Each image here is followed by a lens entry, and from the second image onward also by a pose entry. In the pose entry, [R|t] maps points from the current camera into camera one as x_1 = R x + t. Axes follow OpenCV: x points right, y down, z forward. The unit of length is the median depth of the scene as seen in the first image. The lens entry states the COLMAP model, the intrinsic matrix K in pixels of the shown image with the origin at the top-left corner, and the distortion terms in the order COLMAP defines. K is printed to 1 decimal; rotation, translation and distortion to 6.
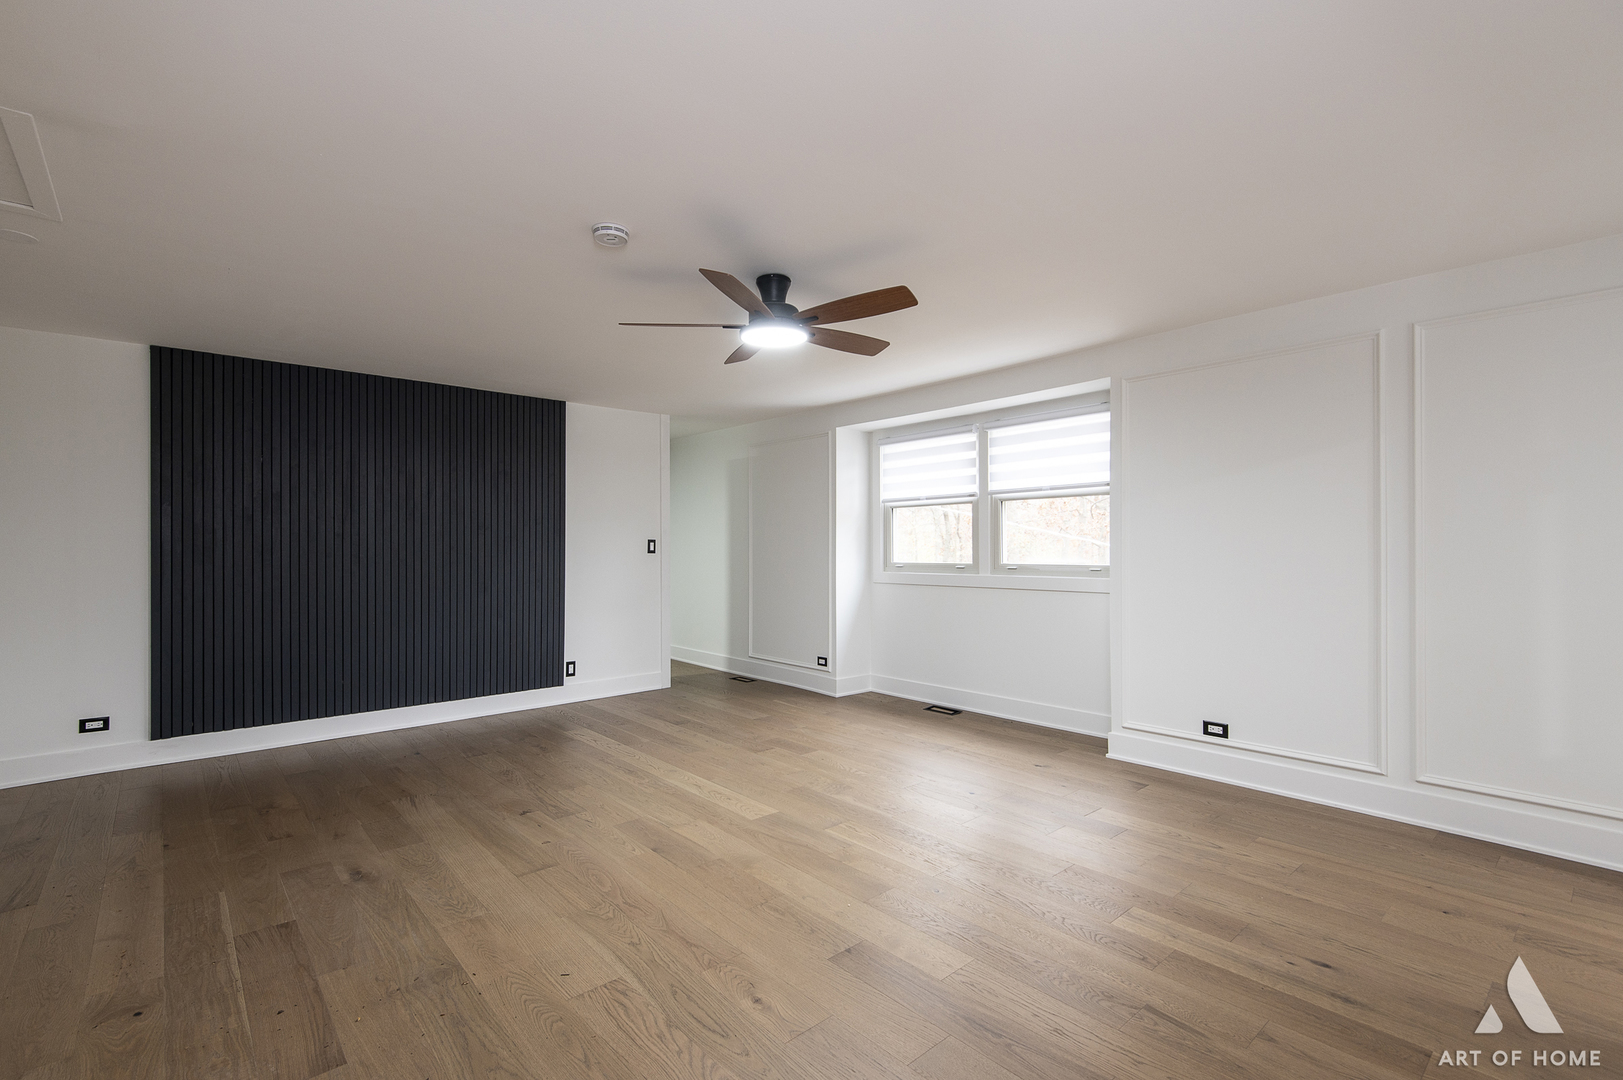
lens RADIAL K [[727.3, 0, 806.1], [0, 727.3, 545.0], [0, 0, 1]] dist [0.035974, -0.024227]
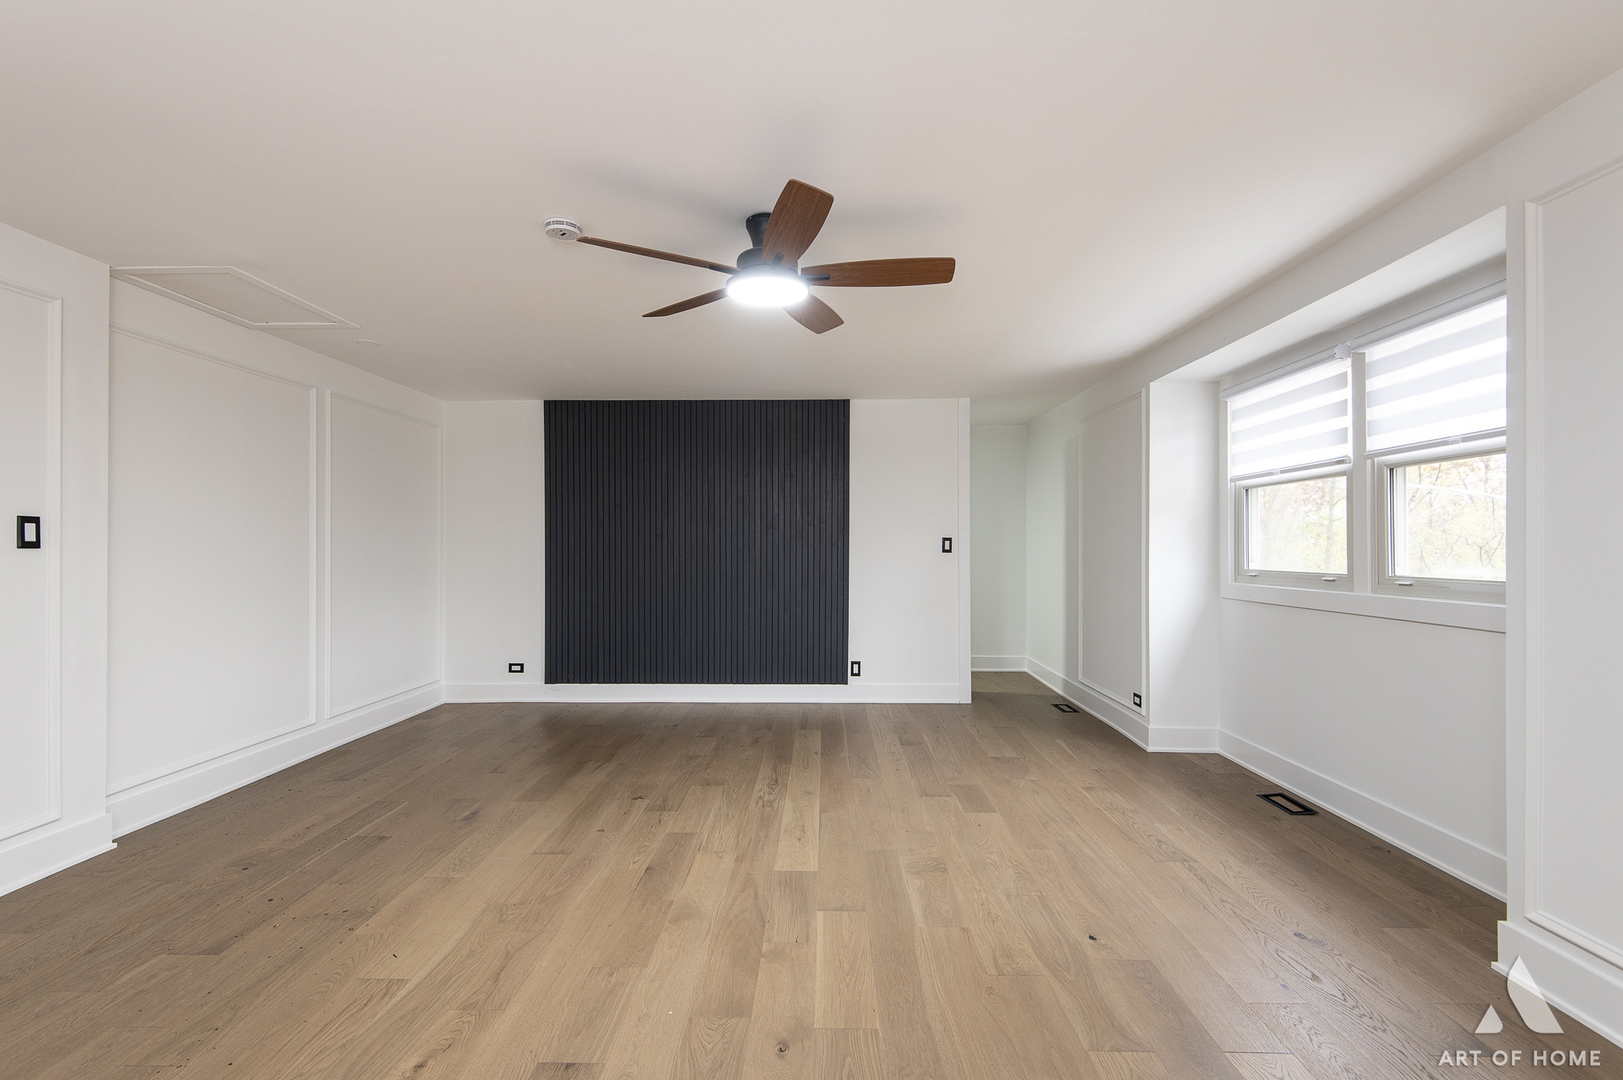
lens RADIAL K [[727.3, 0, 806.1], [0, 727.3, 545.0], [0, 0, 1]] dist [0.035974, -0.024227]
pose [[0.734774, 0.000911, -0.678312, 0.329725], [0.001212, 0.999996, 0.002656, -0.000773], [0.678311, -0.002774, 0.734769, 0.255247]]
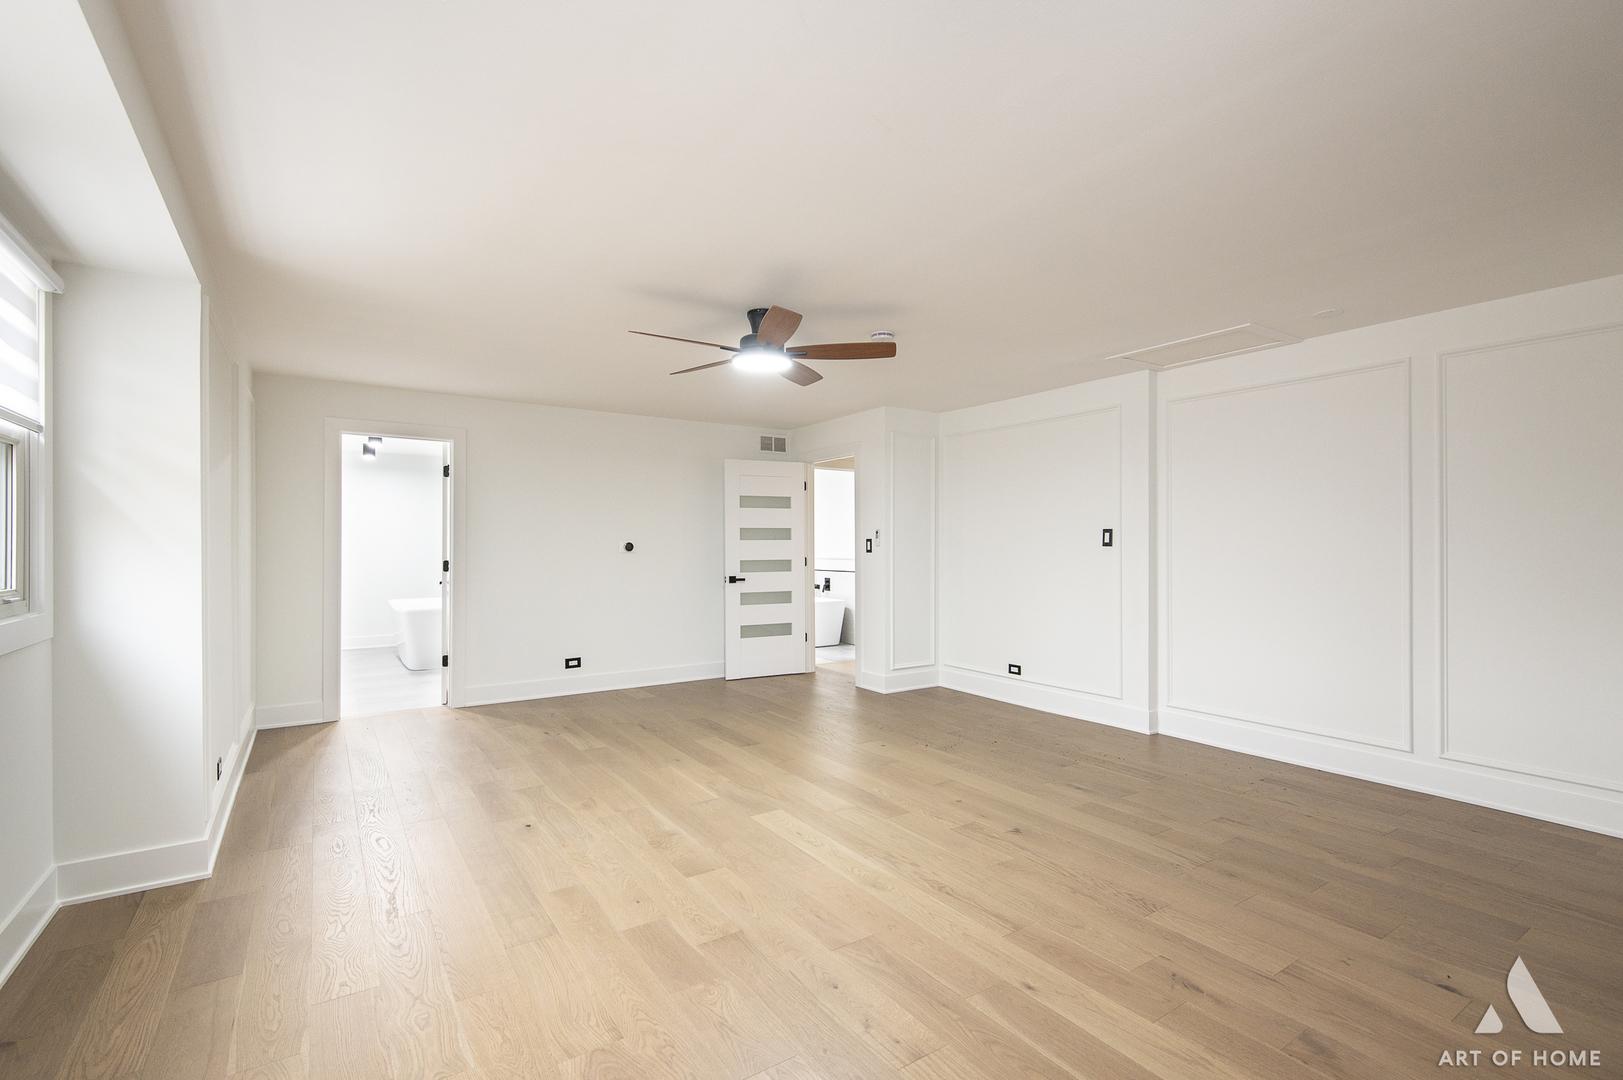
lens RADIAL K [[727.3, 0, 806.1], [0, 727.3, 545.0], [0, 0, 1]] dist [0.035974, -0.024227]
pose [[-0.991125, 0.003039, 0.132902, -0.157879], [0.002663, 0.999992, -0.003004, 0.001951], [-0.132910, -0.002623, -0.991125, 1.276485]]
